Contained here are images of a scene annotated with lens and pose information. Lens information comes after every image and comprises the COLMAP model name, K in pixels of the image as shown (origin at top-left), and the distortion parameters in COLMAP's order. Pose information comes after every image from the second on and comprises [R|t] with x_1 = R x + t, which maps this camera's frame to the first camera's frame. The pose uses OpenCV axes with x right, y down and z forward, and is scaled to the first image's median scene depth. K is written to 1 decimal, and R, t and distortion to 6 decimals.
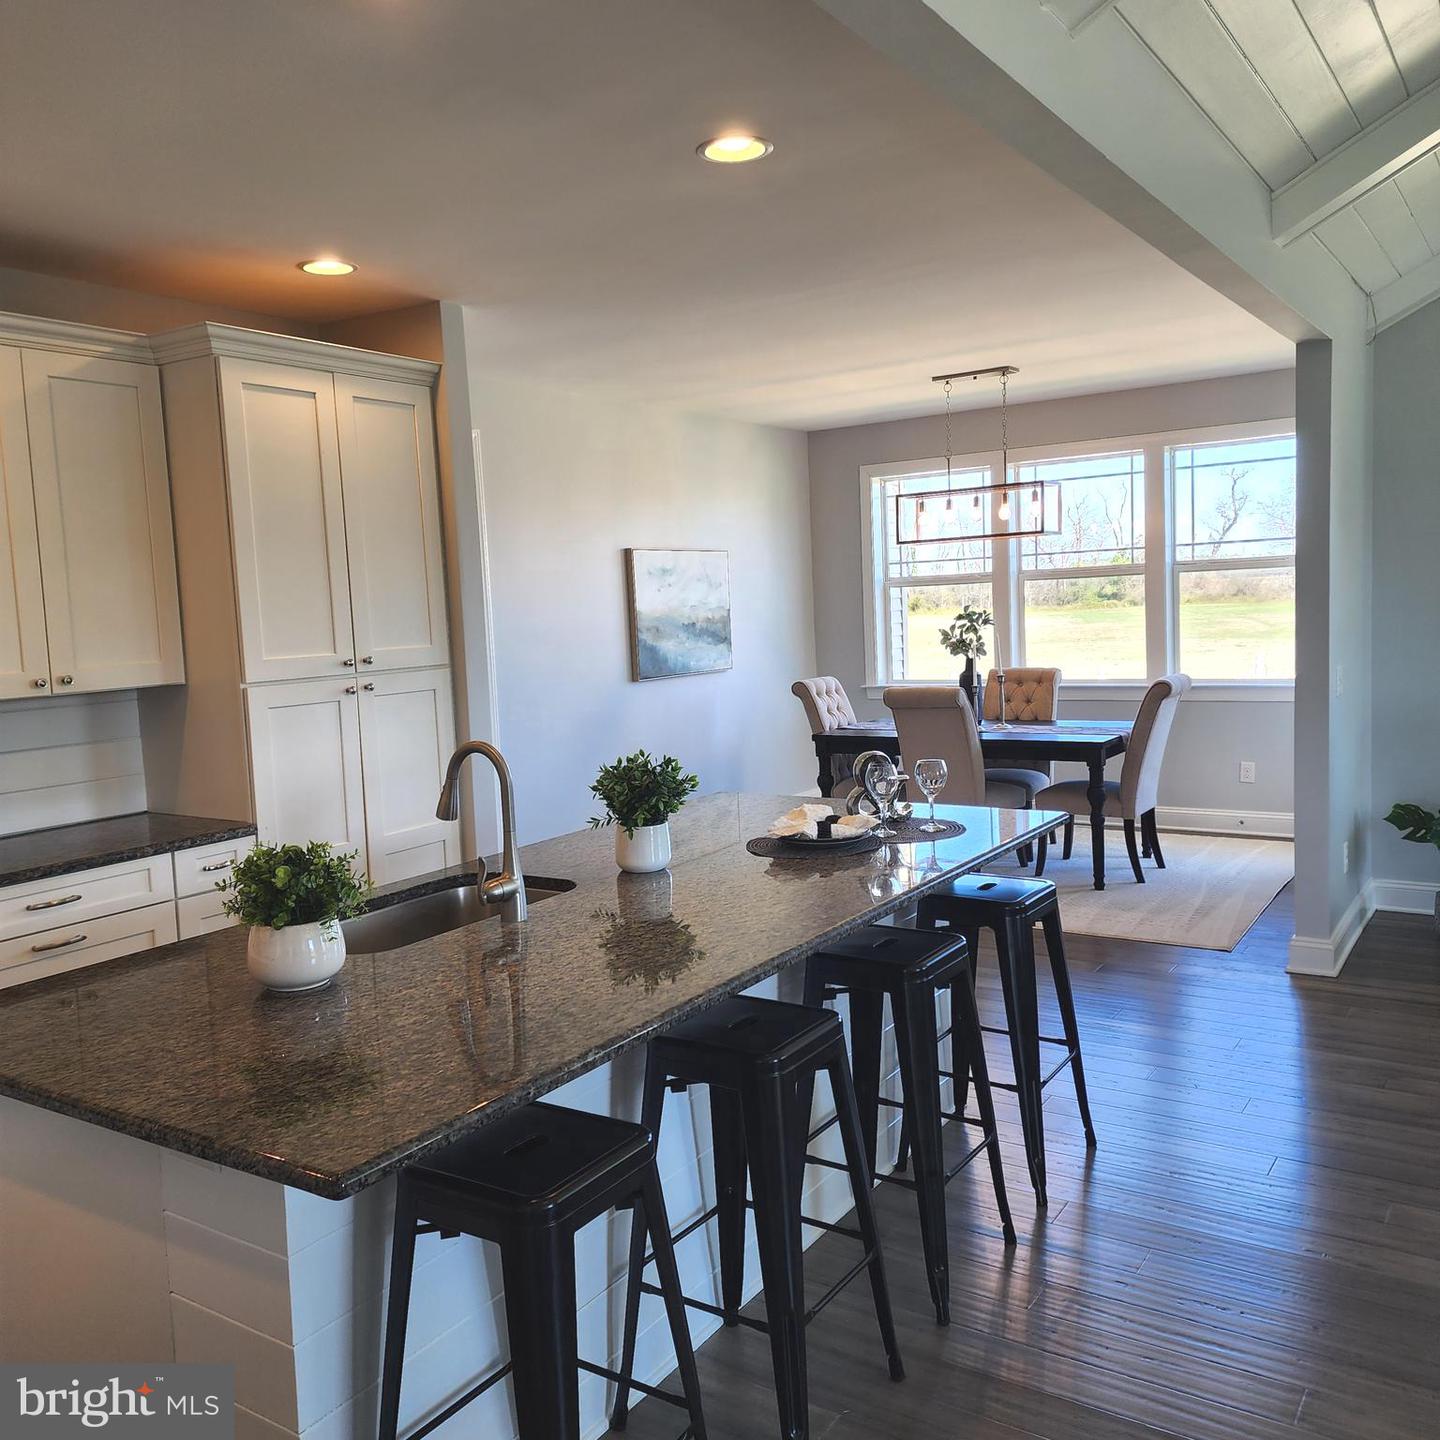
lens RADIAL K [[1283.5, 0, 720.8], [0, 1283.5, 723.9], [0, 0, 1]] dist [0.056493, -0.025030]
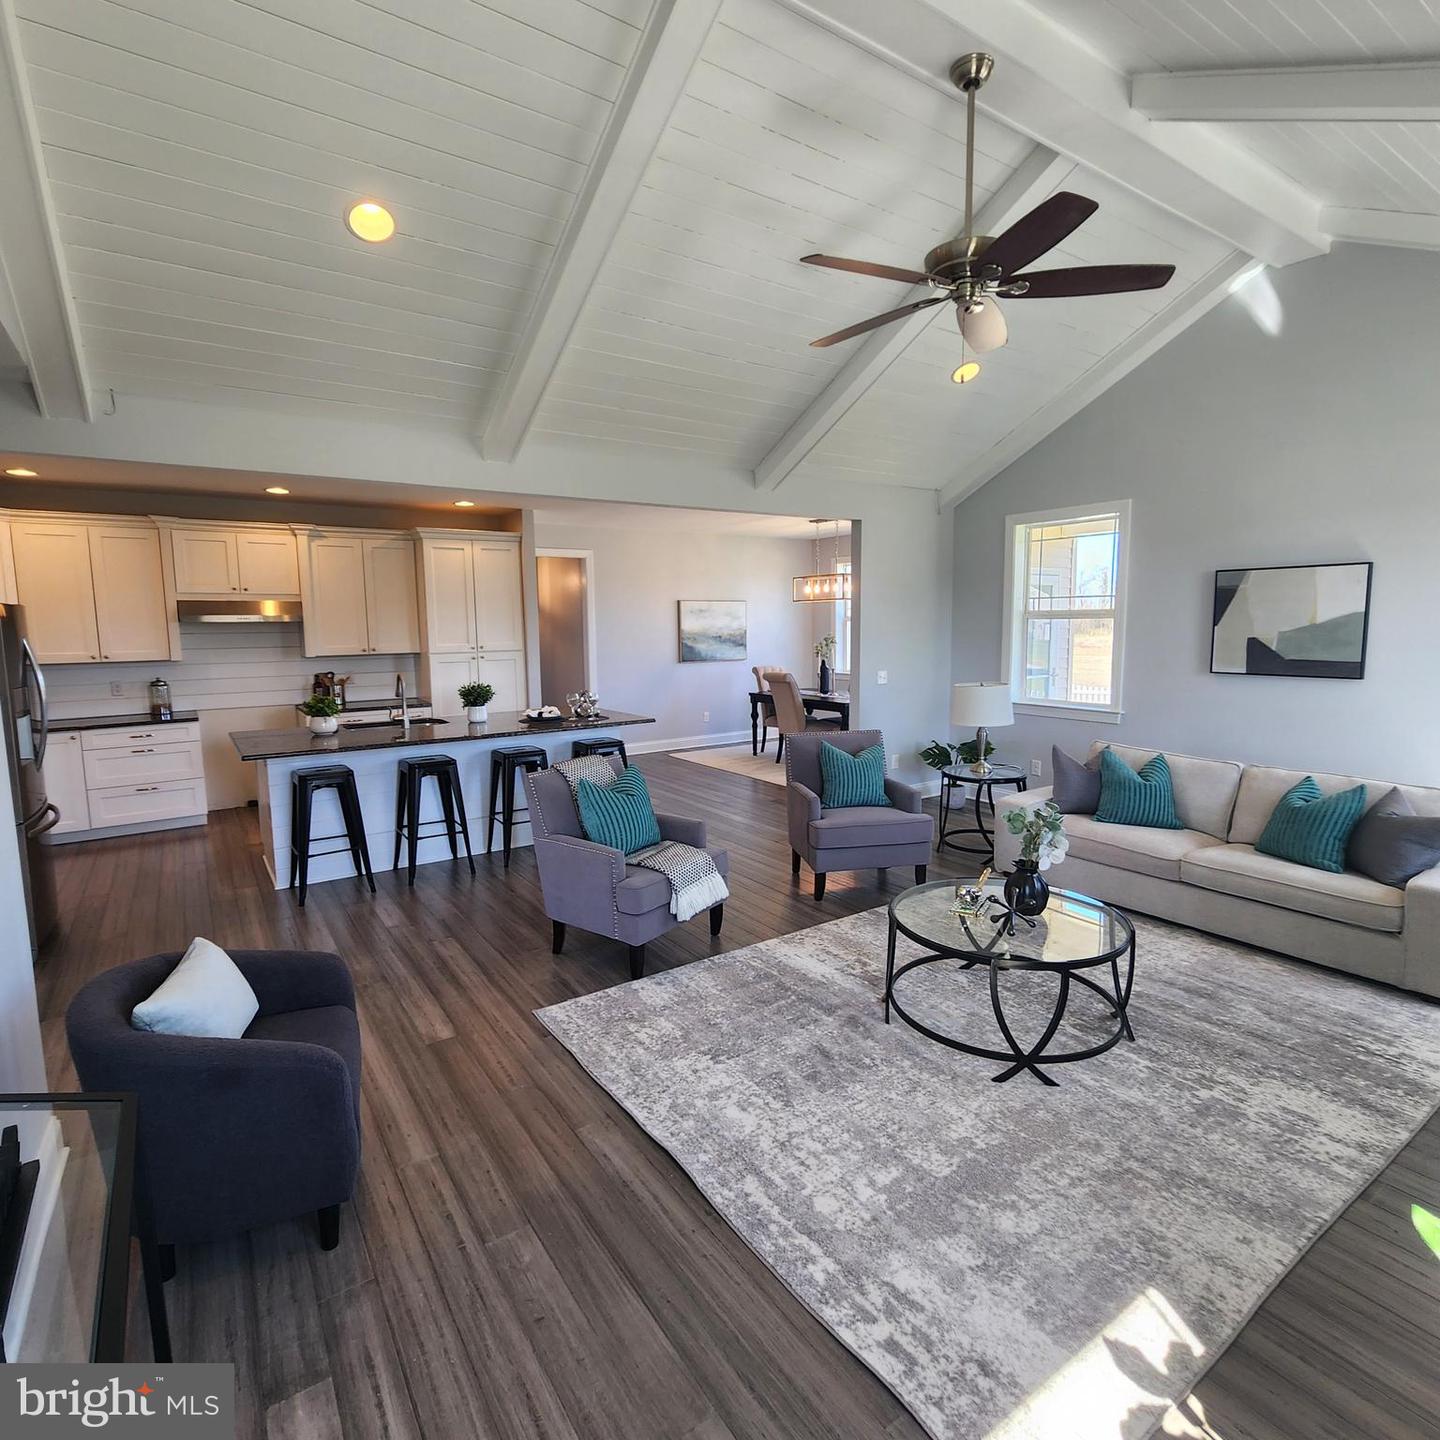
lens RADIAL K [[791.6, 0, 719.2], [0, 791.6, 714.8], [0, 0, 1]] dist [-0.001759, 0.000046]
pose [[0.926787, 0.073625, -0.368300, 0.481131], [-0.062092, 0.997140, 0.043086, -0.006283], [0.370419, -0.017062, 0.928708, -0.208464]]
